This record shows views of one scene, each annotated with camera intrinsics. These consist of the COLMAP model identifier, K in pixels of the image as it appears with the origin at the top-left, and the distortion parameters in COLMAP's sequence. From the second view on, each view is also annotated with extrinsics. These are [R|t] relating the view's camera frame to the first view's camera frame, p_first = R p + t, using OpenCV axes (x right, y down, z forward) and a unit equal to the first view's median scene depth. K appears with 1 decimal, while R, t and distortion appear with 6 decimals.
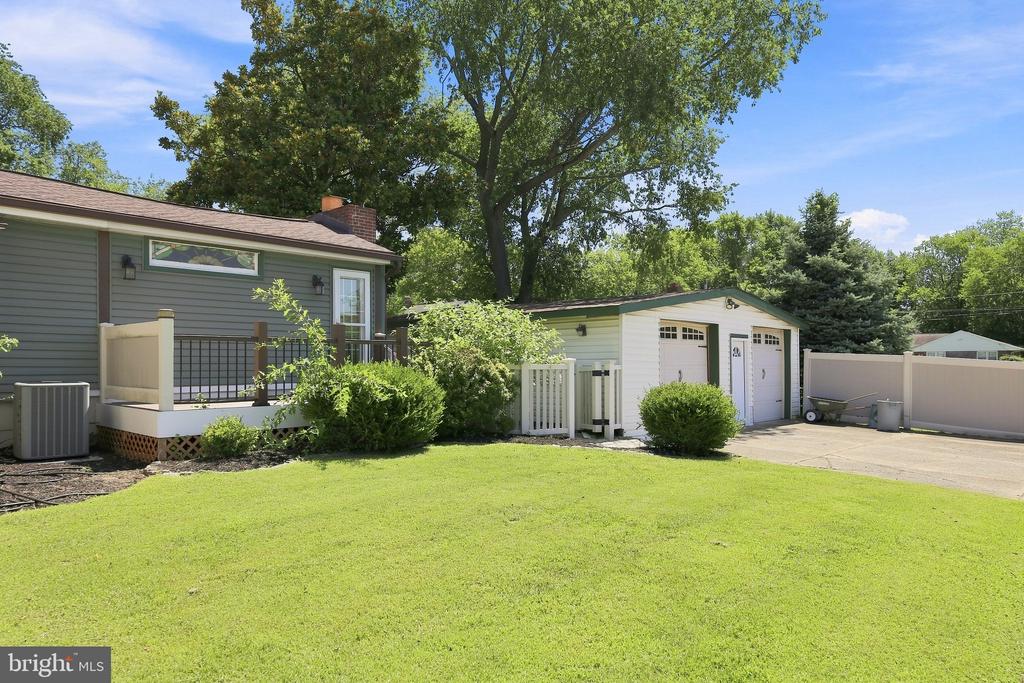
lens RADIAL K [[672.7, 0, 512.0], [0, 672.7, 341.5], [0, 0, 1]] dist [-0.000265, -0.000403]
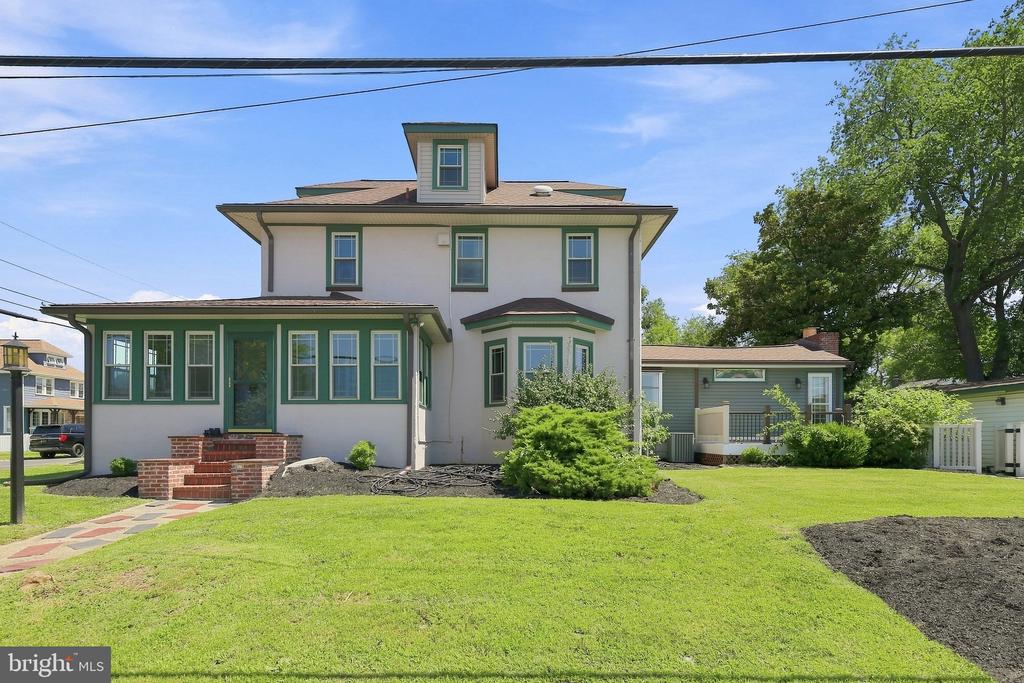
lens RADIAL K [[502.1, 0, 509.6], [0, 502.1, 442.6], [0, 0, 1]] dist [-0.025518, -0.000186]
pose [[0.673723, 0.013327, -0.738863, 0.198341], [0.023097, 0.998969, 0.039080, 0.007554], [0.738623, -0.043394, 0.672721, -0.539911]]
